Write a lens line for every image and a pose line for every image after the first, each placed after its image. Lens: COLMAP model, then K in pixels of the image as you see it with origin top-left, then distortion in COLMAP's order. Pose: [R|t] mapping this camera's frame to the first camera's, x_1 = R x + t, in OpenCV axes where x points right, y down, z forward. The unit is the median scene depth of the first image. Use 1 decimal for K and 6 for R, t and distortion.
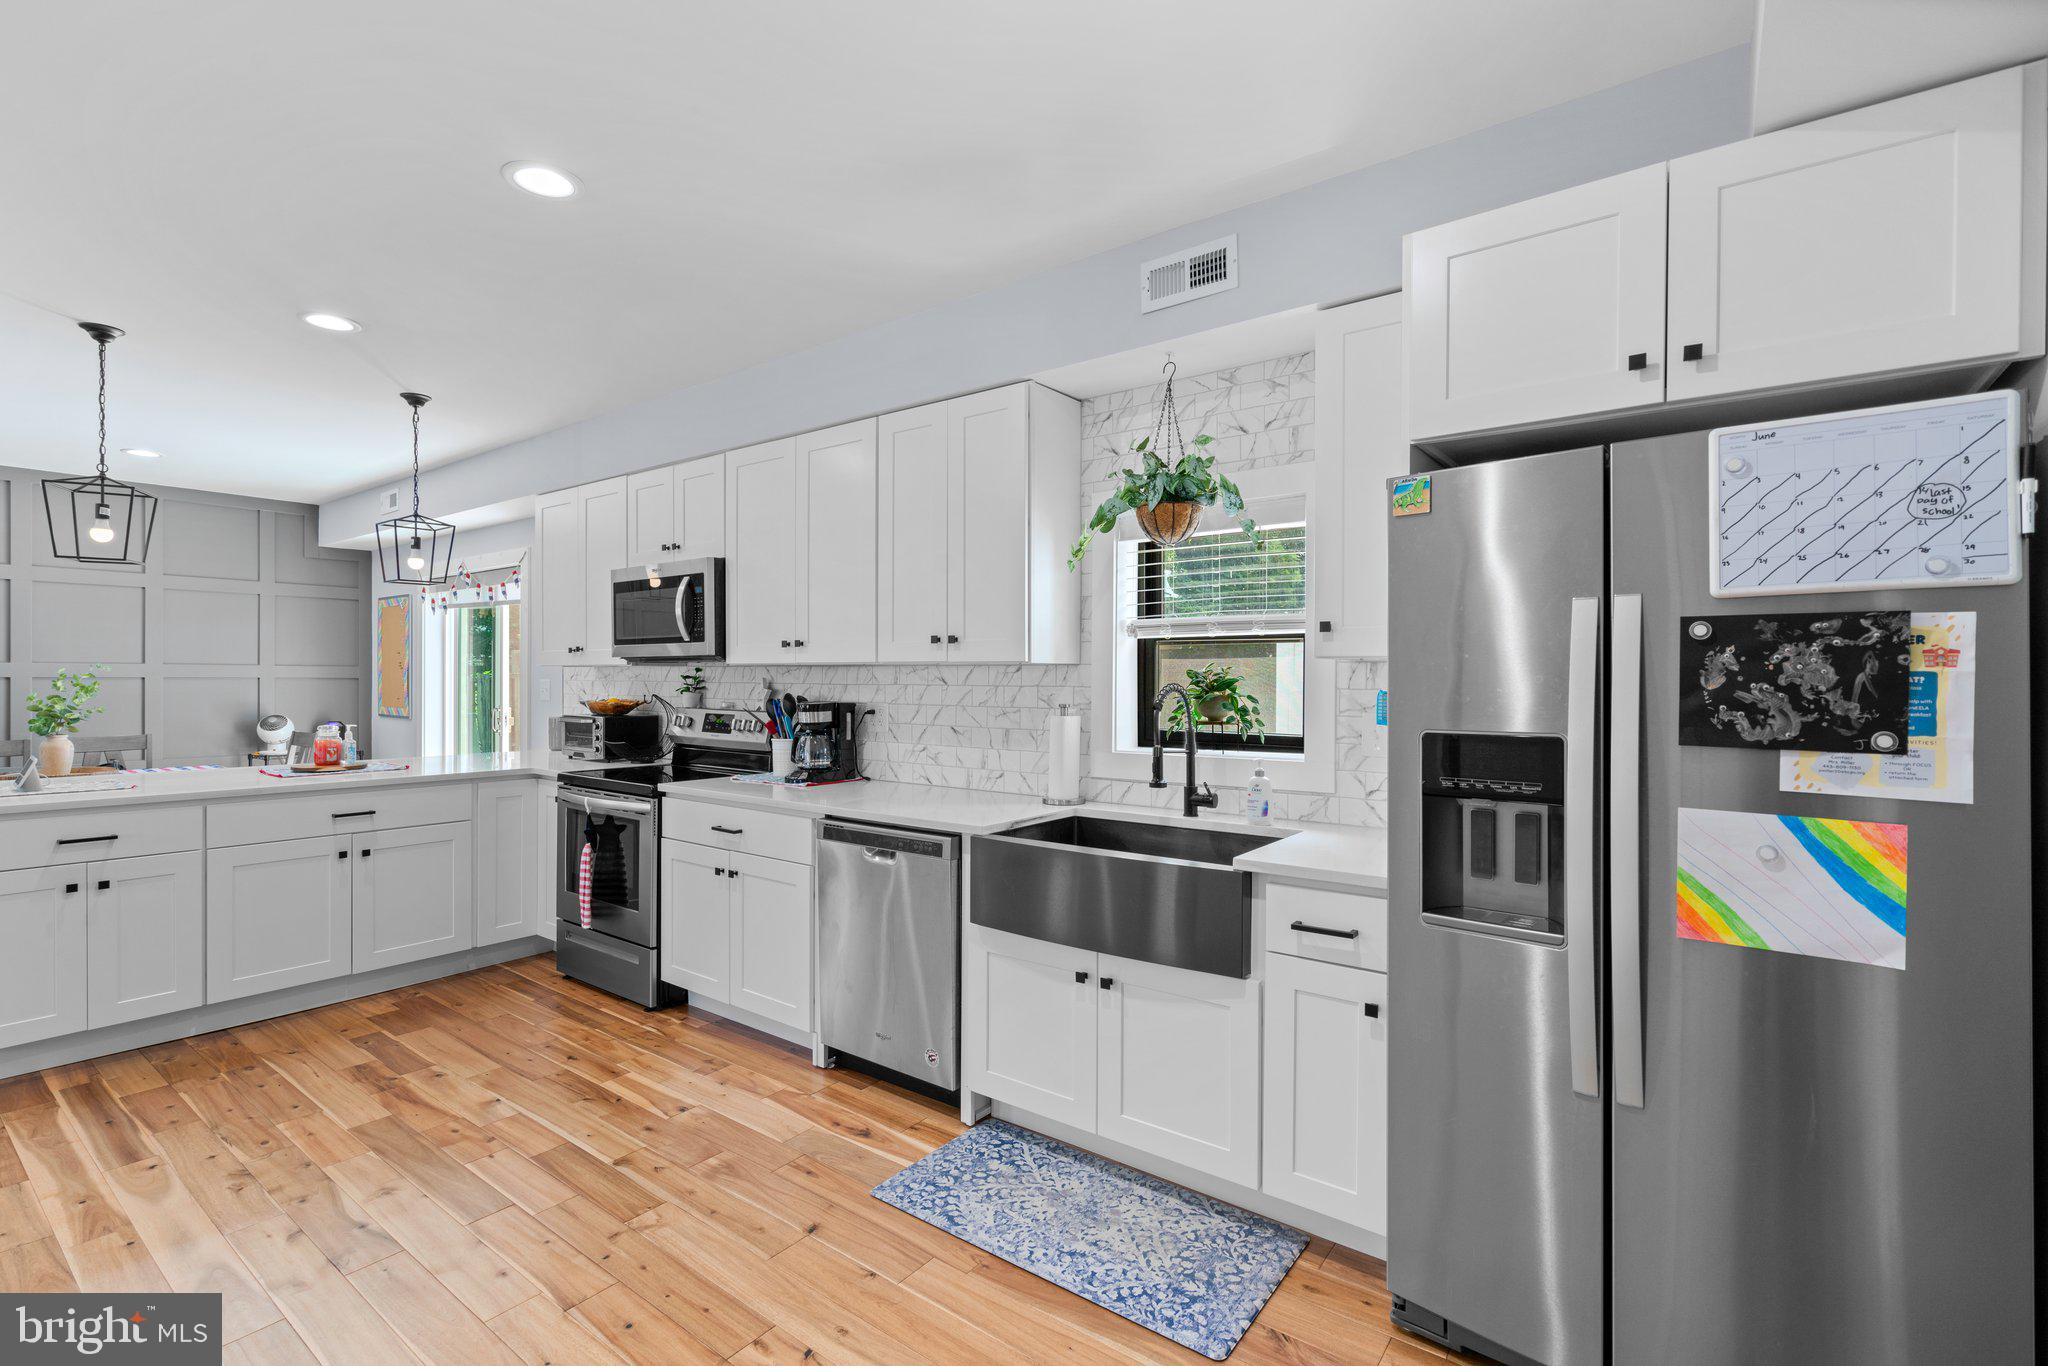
lens RADIAL K [[948.4, 0, 1029.7], [0, 948.4, 679.4], [0, 0, 1]] dist [-0.001763, 0.001359]
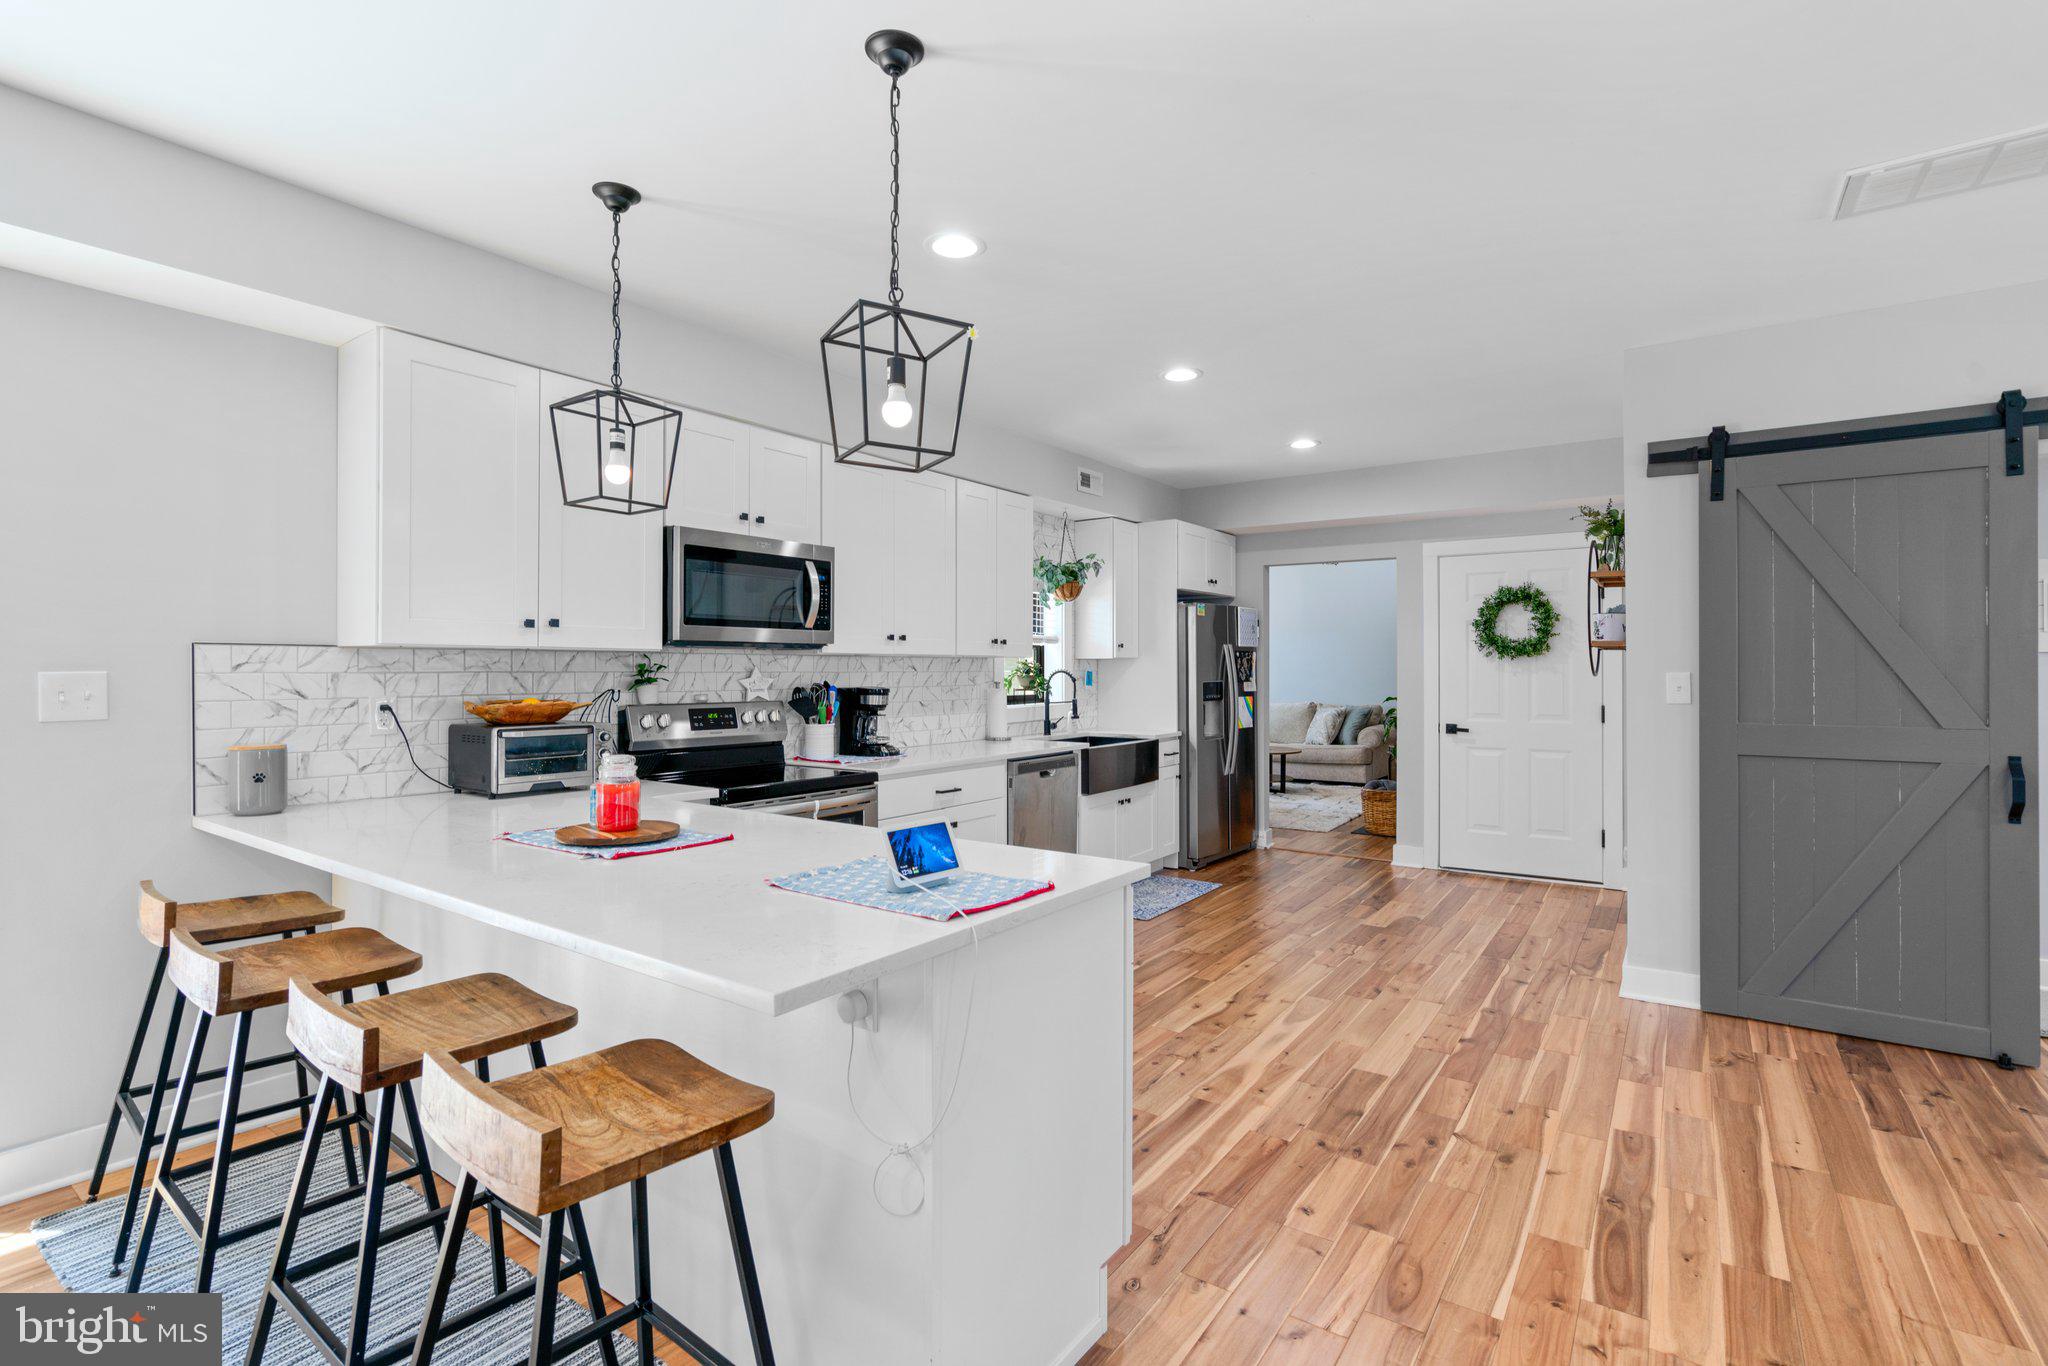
lens RADIAL K [[948.4, 0, 1041.7], [0, 948.4, 671.3], [0, 0, 1]] dist [-0.001763, 0.001359]
pose [[-0.055699, -0.005319, 0.998433, -1.565099], [0.002844, 0.999981, 0.005485, -0.001495], [-0.998444, 0.003145, -0.055683, 0.958283]]
